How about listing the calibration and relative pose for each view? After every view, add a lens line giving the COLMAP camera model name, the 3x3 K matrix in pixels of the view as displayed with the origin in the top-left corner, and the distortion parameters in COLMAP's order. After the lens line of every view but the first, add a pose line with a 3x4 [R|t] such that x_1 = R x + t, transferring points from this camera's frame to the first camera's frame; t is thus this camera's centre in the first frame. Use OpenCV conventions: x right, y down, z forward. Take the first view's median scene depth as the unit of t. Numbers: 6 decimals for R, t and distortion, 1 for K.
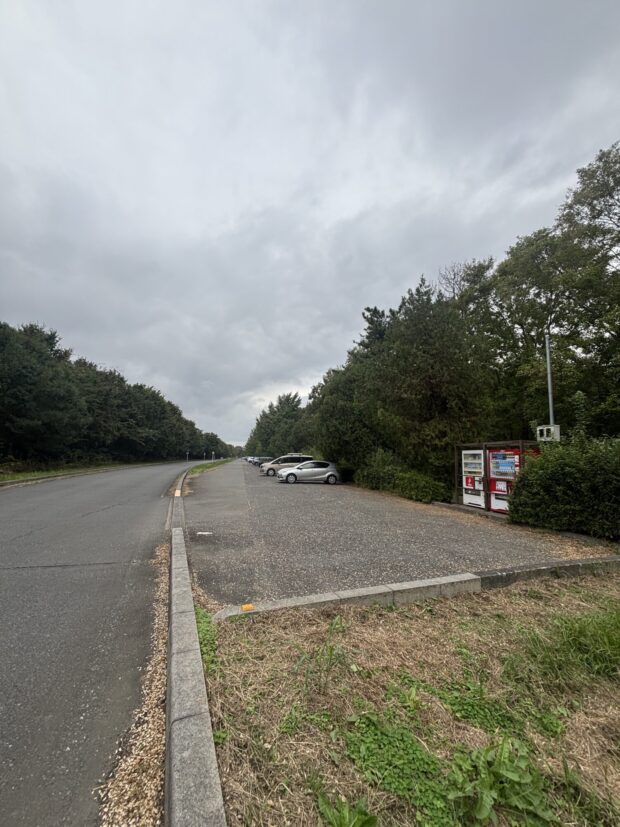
lens RADIAL K [[332.3, 0, 309.6], [0, 332.3, 414.2], [0, 0, 1]] dist [0.000203, 0.000021]
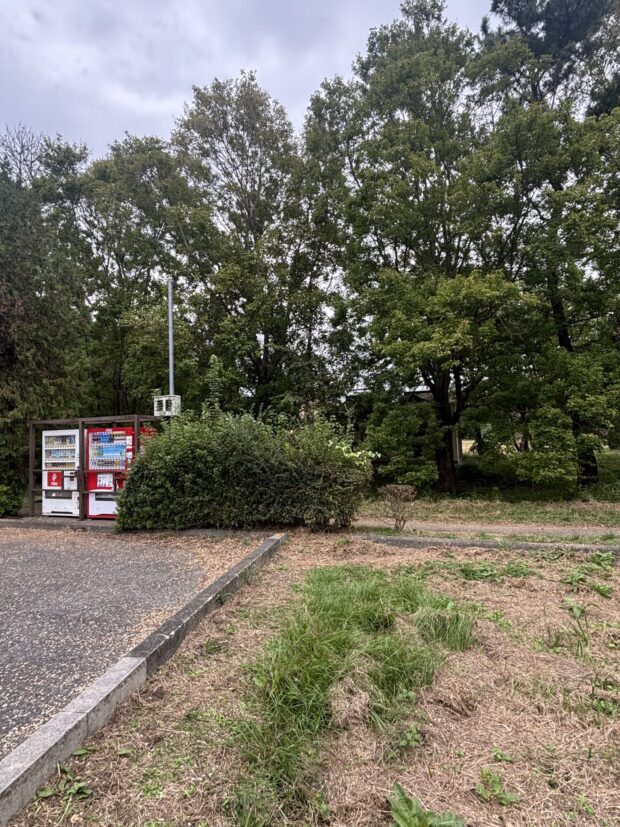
lens RADIAL K [[453.4, 0, 309.1], [0, 453.4, 412.7], [0, 0, 1]] dist [-0.005757, -0.001313]
pose [[0.528368, -0.006616, 0.848990, -0.000049], [-0.062681, 0.996937, 0.046778, 0.003755], [-0.846699, -0.077931, 0.526335, 0.147214]]
